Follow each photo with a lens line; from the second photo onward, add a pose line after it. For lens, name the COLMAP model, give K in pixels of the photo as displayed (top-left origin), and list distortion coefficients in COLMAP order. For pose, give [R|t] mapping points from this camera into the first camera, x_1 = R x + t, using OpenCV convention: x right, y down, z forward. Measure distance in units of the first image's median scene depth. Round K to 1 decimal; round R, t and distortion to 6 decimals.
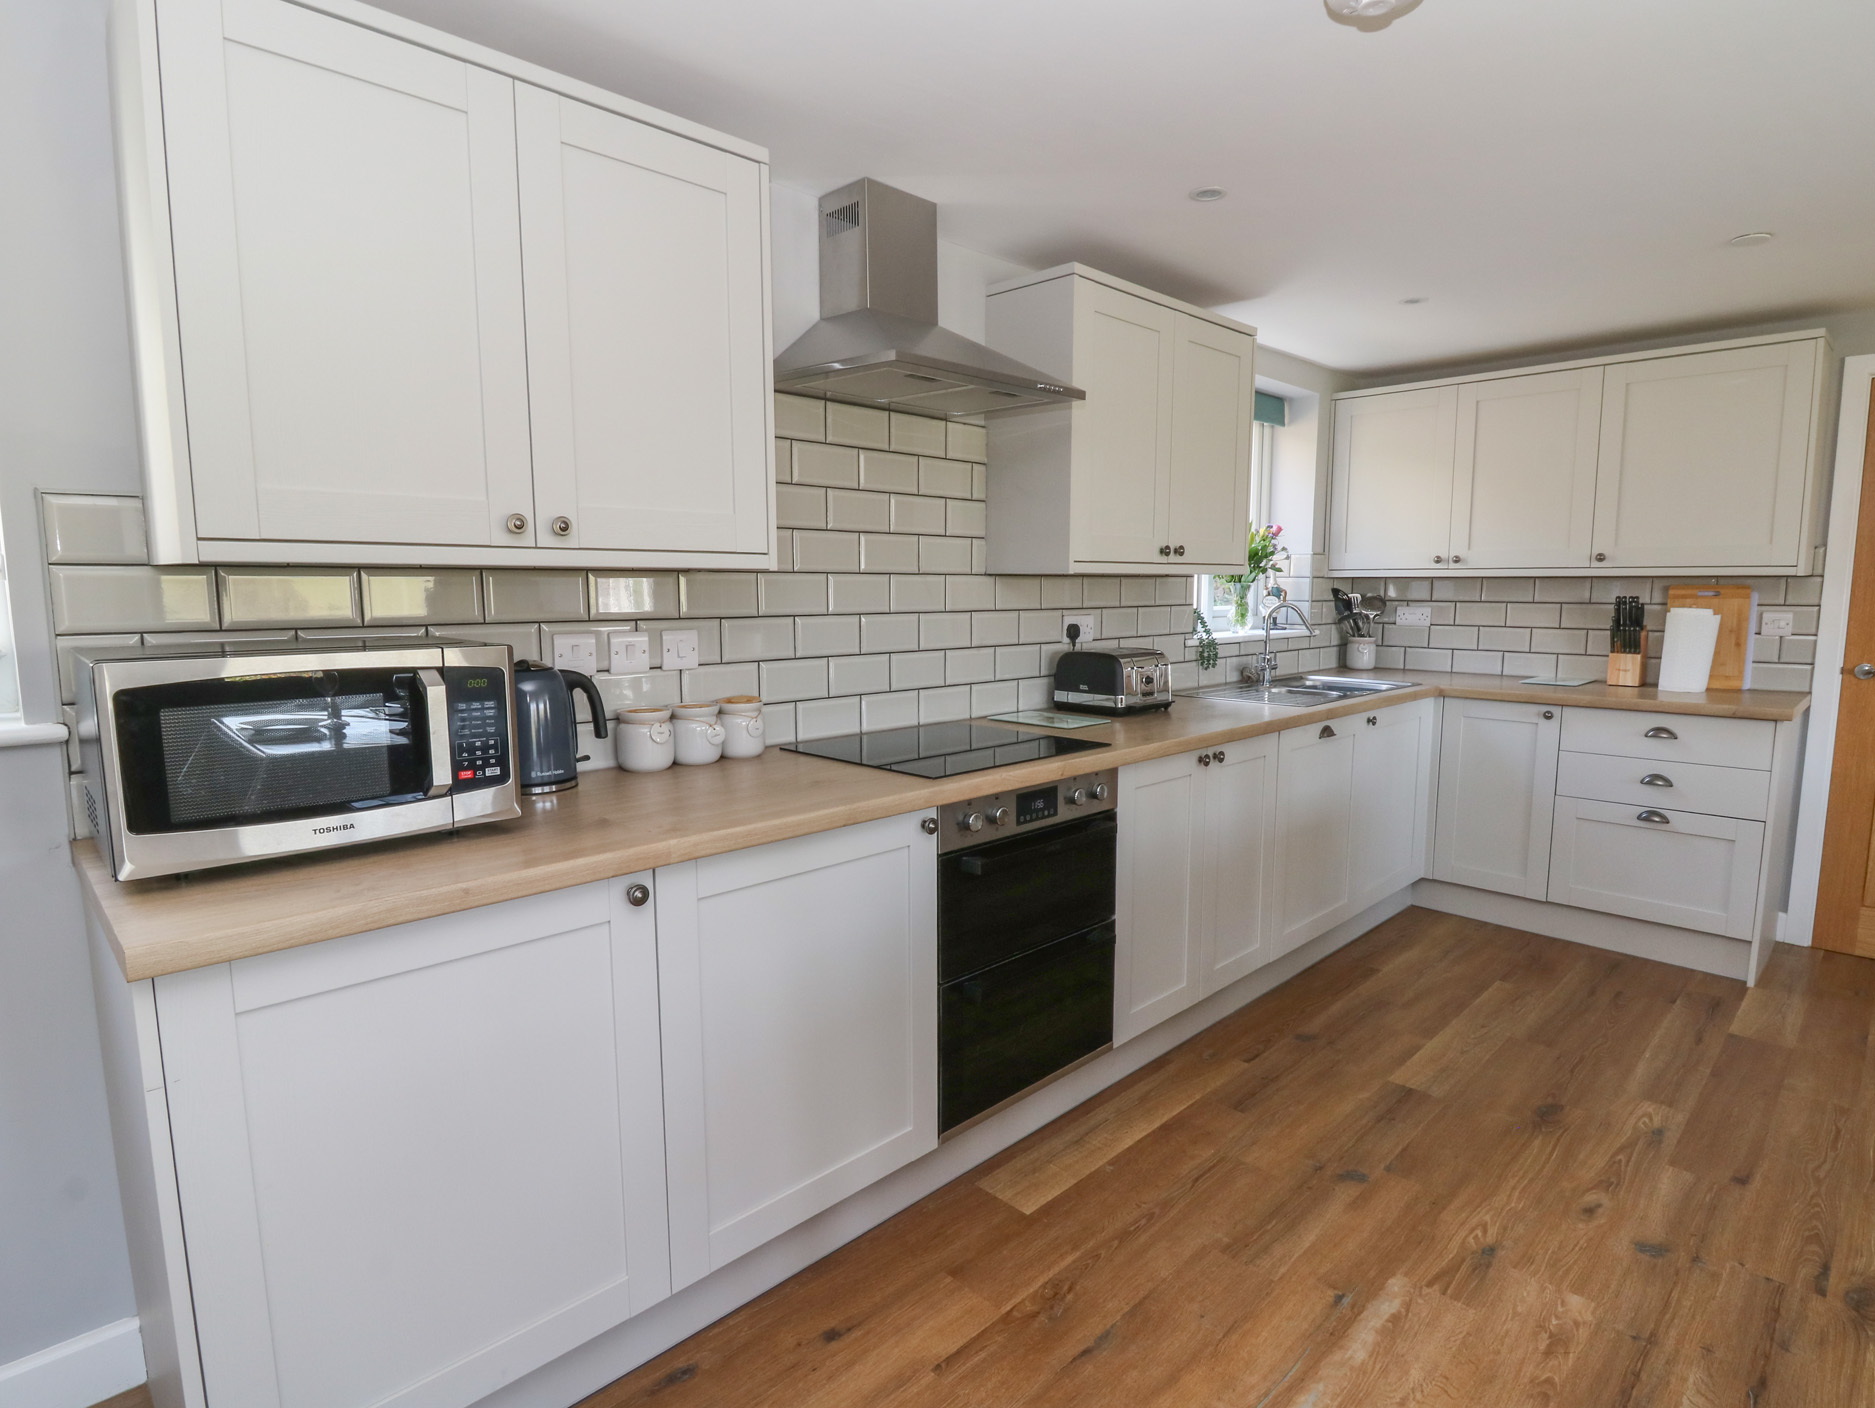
lens RADIAL K [[998.9, 0, 939.8], [0, 998.9, 713.4], [0, 0, 1]] dist [-0.011823, -0.010412]
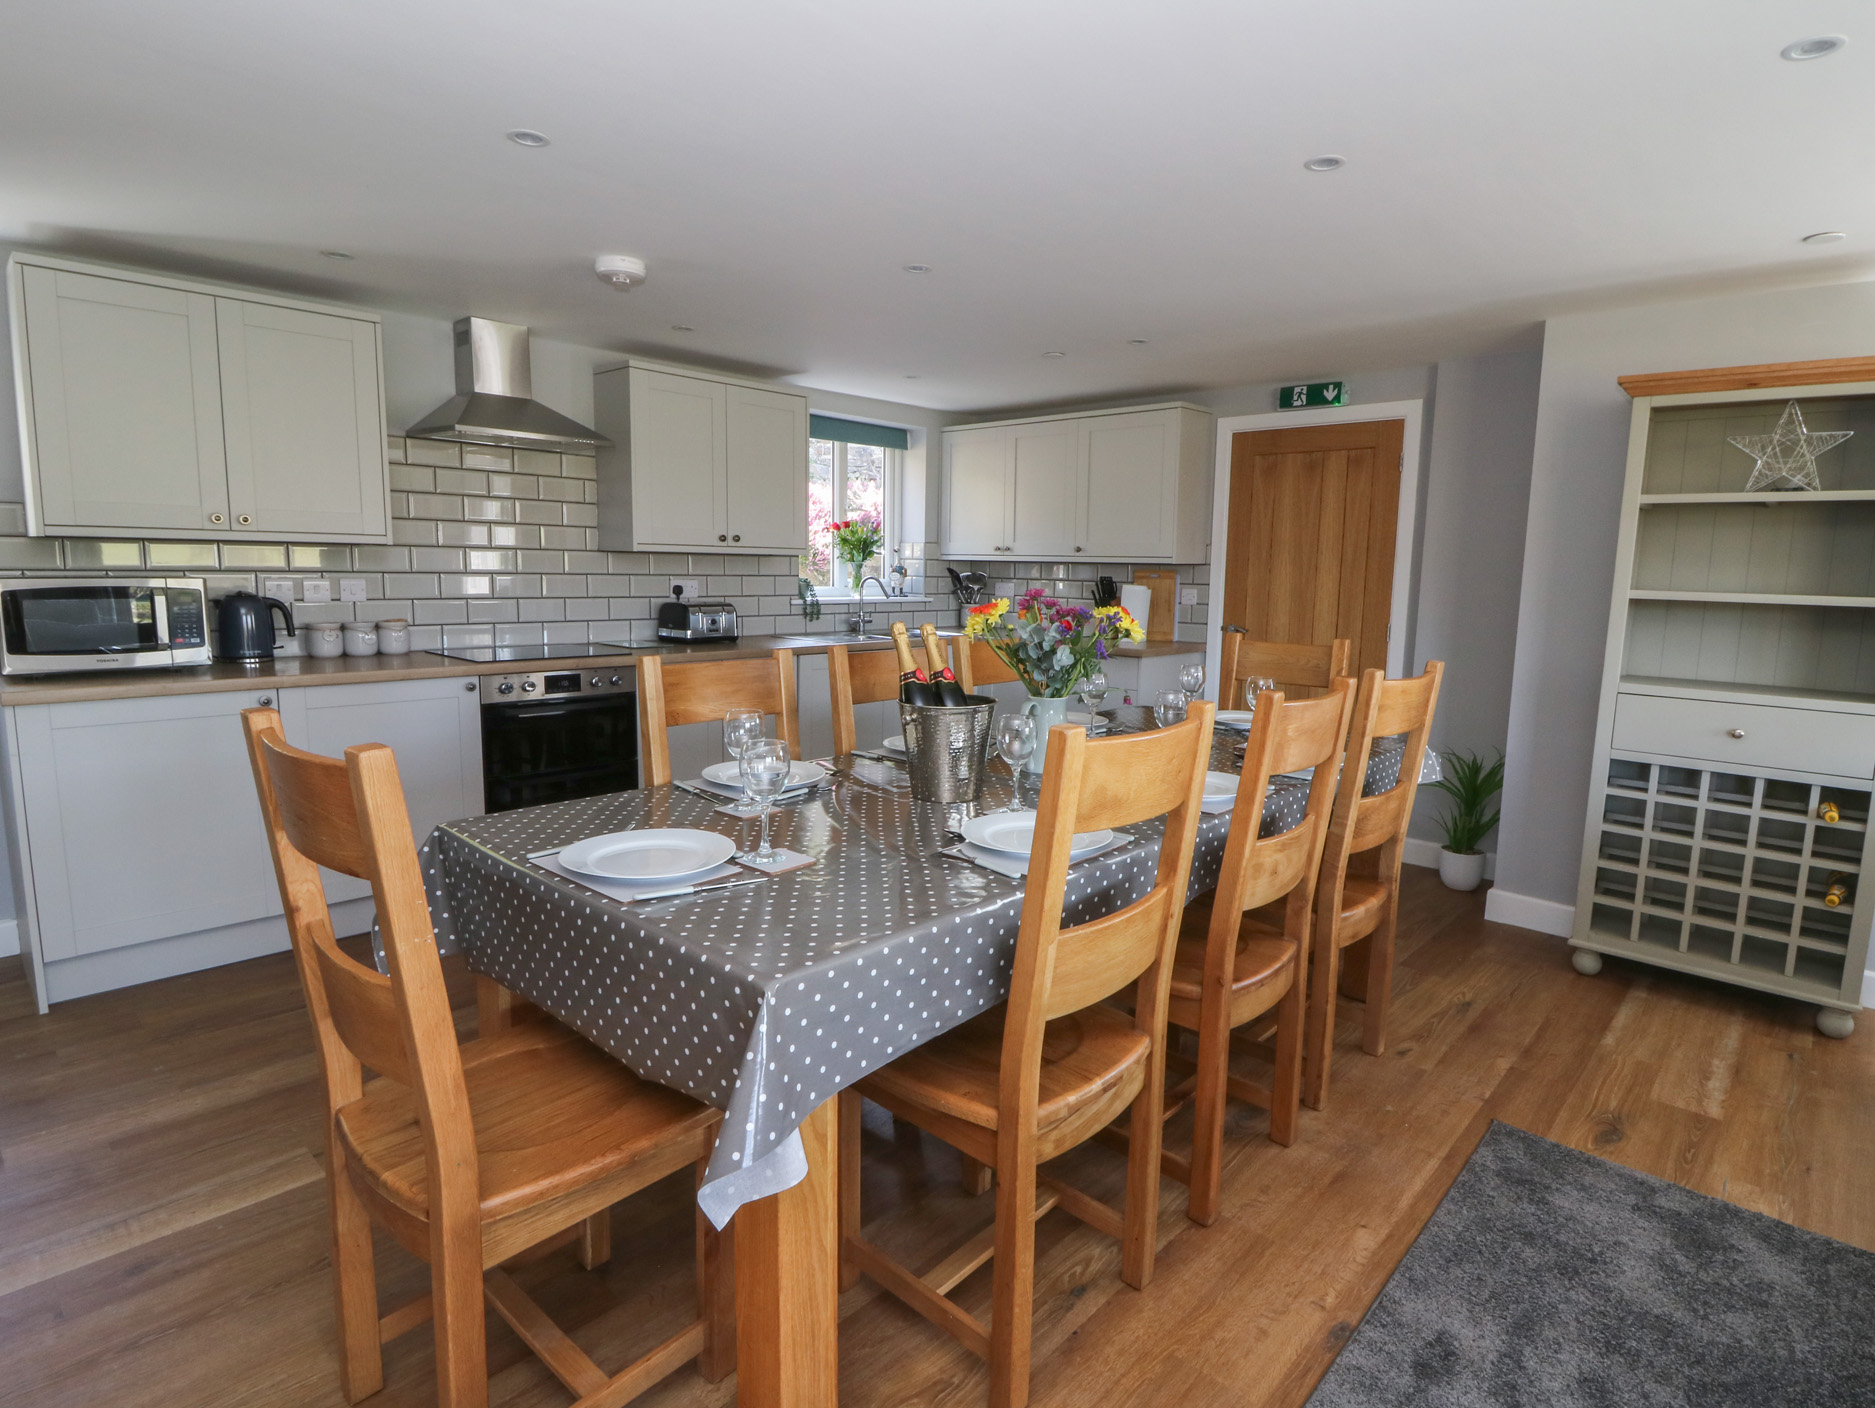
lens RADIAL K [[998.9, 0, 975.4], [0, 998.9, 711.4], [0, 0, 1]] dist [-0.011823, -0.010412]
pose [[0.998387, 0.014844, 0.054800, 0.634959], [-0.015718, 0.999755, 0.015553, 0.089719], [-0.054556, -0.016389, 0.998376, -0.679892]]
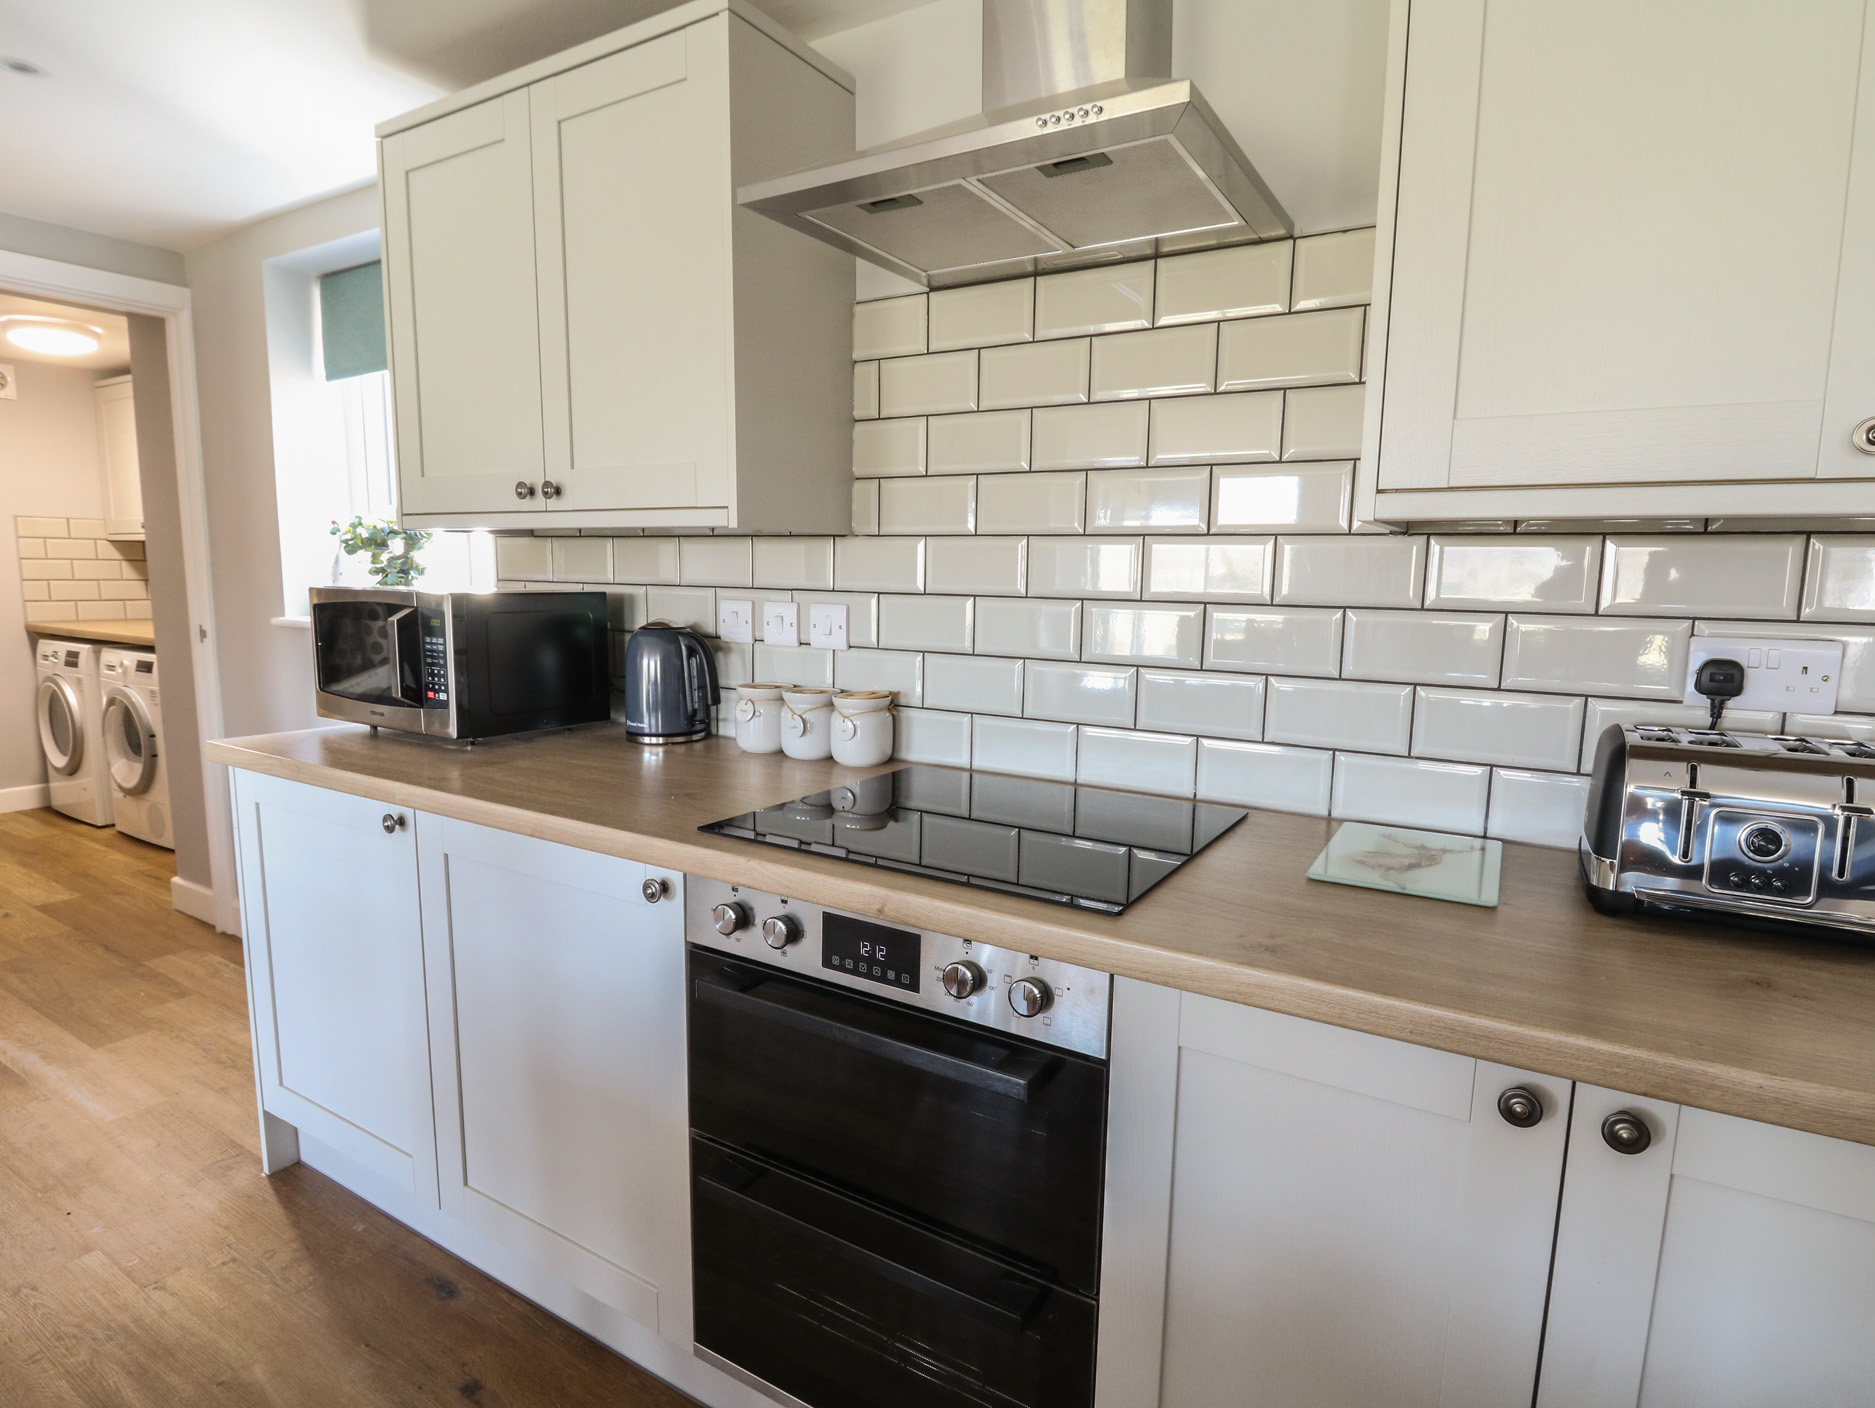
lens RADIAL K [[998.9, 0, 939.9], [0, 998.9, 702.9], [0, 0, 1]] dist [-0.011823, -0.010412]
pose [[0.232795, 0.137312, -0.962783, 0.539663], [-0.135579, 0.984897, 0.107684, -0.092774], [0.963029, 0.105465, 0.247896, 0.782153]]
